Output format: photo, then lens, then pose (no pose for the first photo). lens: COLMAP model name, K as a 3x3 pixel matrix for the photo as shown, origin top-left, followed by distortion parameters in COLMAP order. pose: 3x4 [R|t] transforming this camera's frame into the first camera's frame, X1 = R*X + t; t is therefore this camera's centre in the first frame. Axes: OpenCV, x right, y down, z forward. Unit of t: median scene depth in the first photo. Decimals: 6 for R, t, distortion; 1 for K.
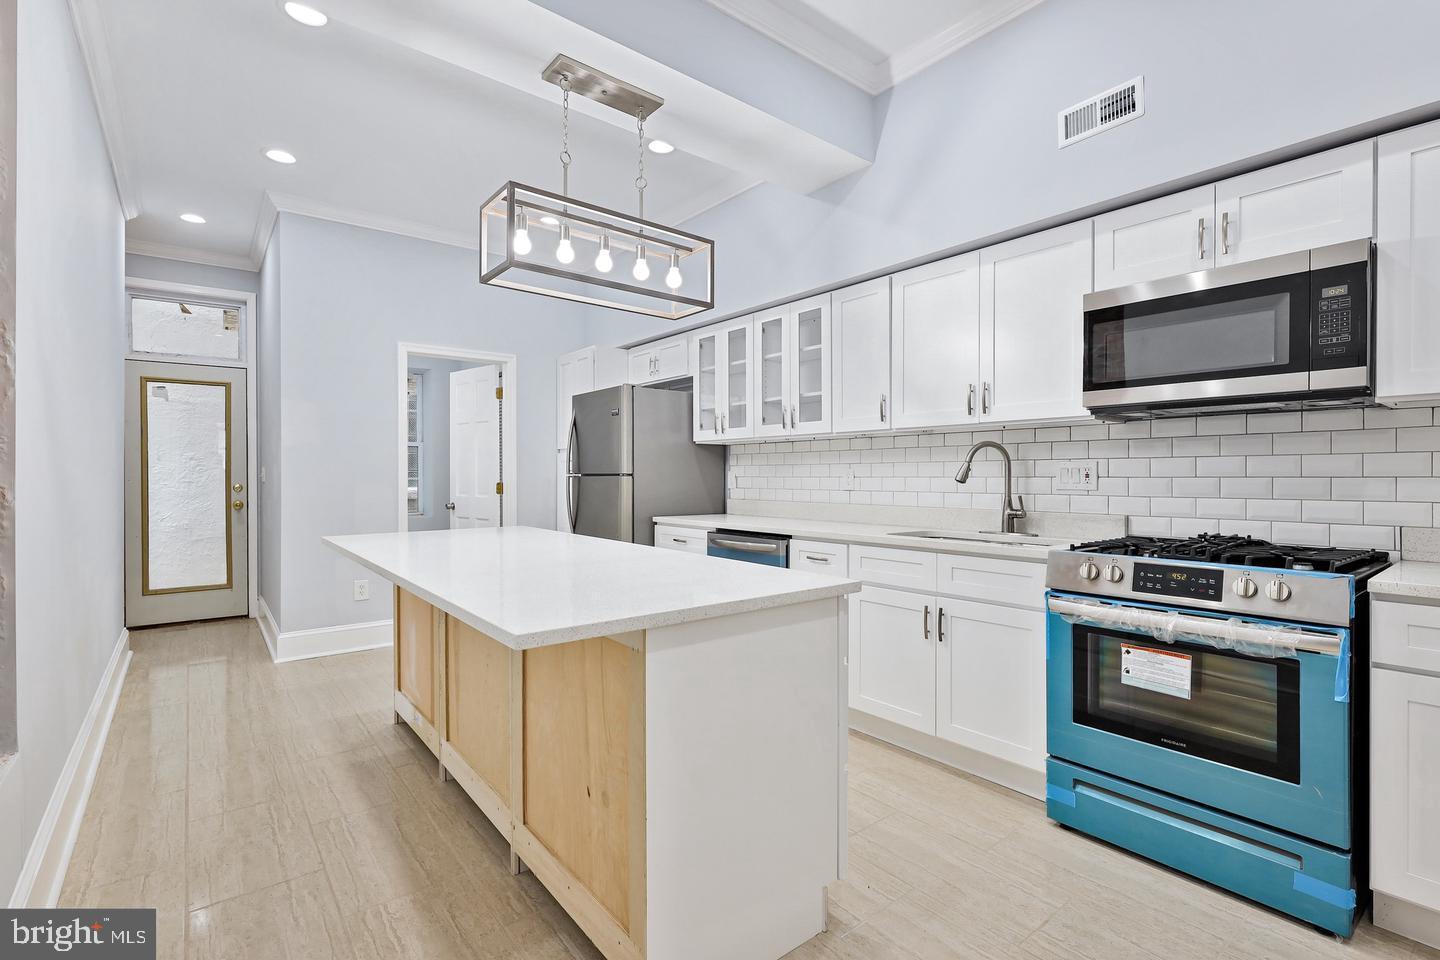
lens RADIAL K [[664.8, 0, 718.3], [0, 664.8, 480.4], [0, 0, 1]] dist [-0.003450, 0.001401]
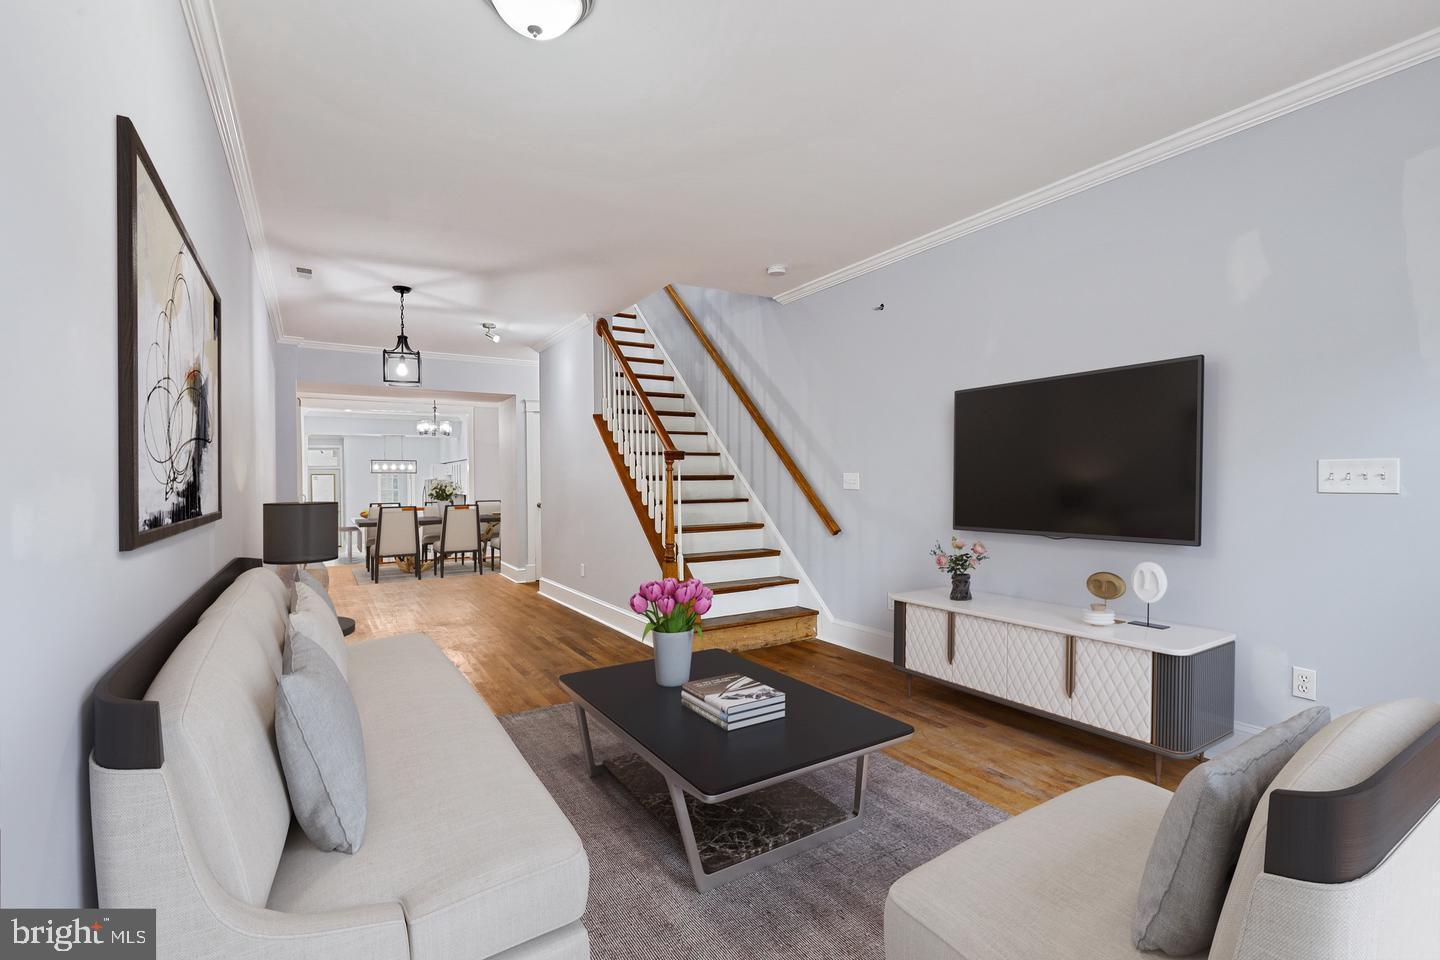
lens RADIAL K [[655.5, 0, 721.5], [0, 655.5, 489.5], [0, 0, 1]] dist [-0.004227, -0.000937]
pose [[0.993124, 0.000685, -0.117063, 2.986887], [-0.001261, 0.999987, -0.004846, -0.113966], [0.117058, 0.004960, 0.993113, -3.852606]]
